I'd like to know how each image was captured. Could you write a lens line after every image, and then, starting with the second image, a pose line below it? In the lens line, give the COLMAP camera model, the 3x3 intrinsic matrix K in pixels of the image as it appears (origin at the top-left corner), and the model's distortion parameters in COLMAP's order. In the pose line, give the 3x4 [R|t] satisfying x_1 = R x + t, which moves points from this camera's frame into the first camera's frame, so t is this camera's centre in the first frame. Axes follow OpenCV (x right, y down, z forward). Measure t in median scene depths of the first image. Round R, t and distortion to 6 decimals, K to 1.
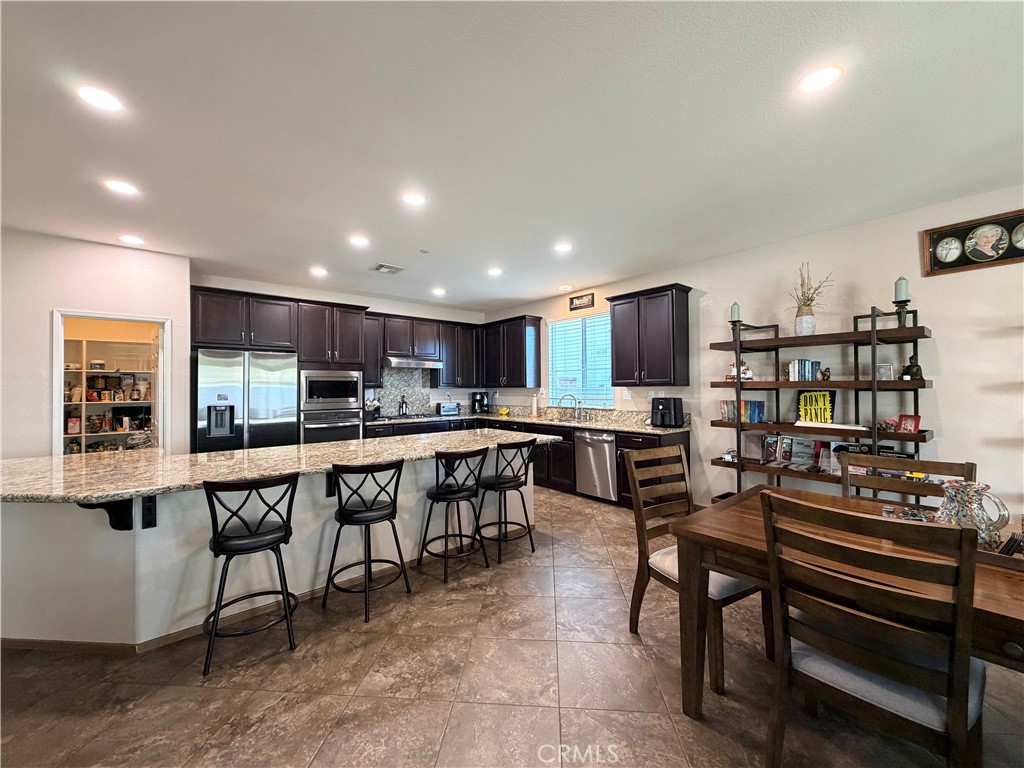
lens RADIAL K [[405.0, 0, 512.0], [0, 405.0, 384.0], [0, 0, 1]] dist [0.000563, 0.000106]
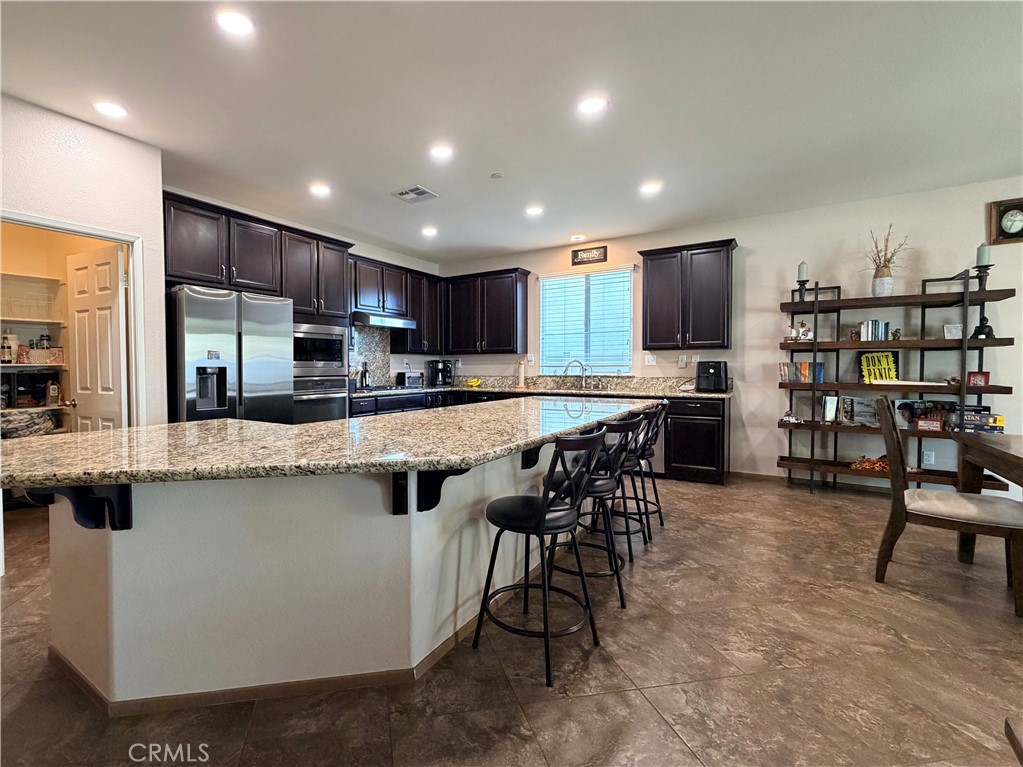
lens RADIAL K [[480.5, 0, 446.9], [0, 480.5, 379.8], [0, 0, 1]] dist [0.000210, 0.000514]
pose [[0.966654, -0.003294, 0.256064, -0.534227], [-0.005625, 0.999403, 0.034092, 0.045340], [-0.256023, -0.034396, 0.966059, 0.081073]]
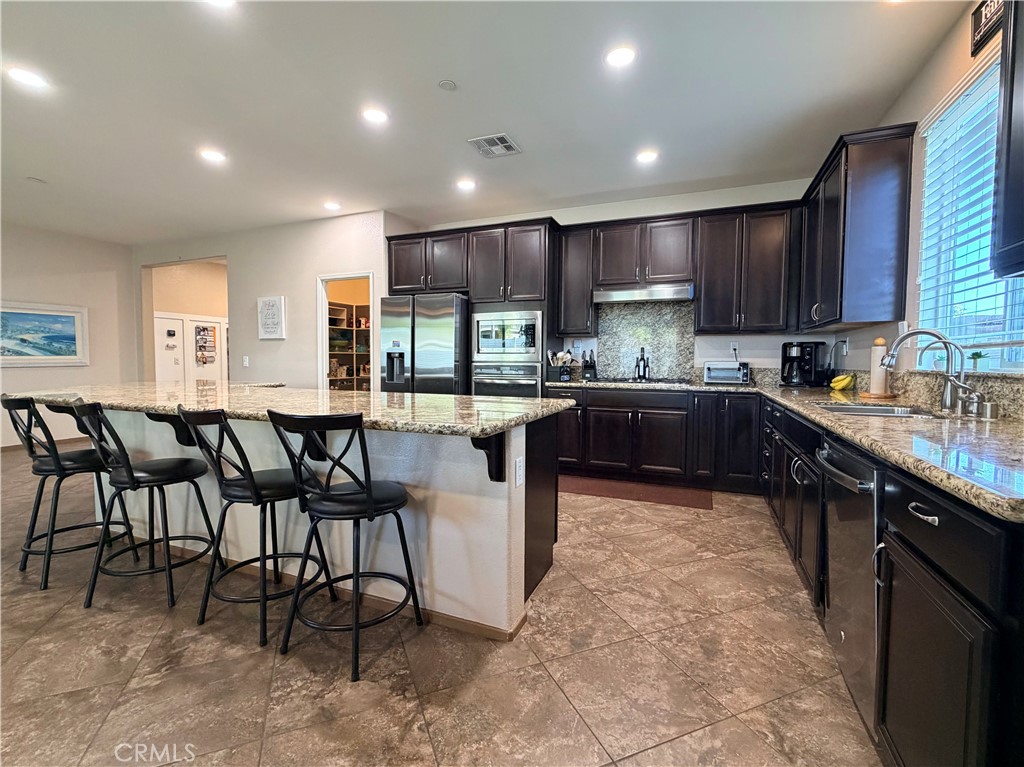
lens RADIAL K [[456.0, 0, 512.0], [0, 456.0, 383.5], [0, 0, 1]] dist [-0.000113, 0.000287]
pose [[0.459521, 0.053228, -0.886570, 0.416435], [-0.000469, 0.998217, 0.059688, 0.062526], [0.888167, -0.027012, 0.458727, 0.734388]]
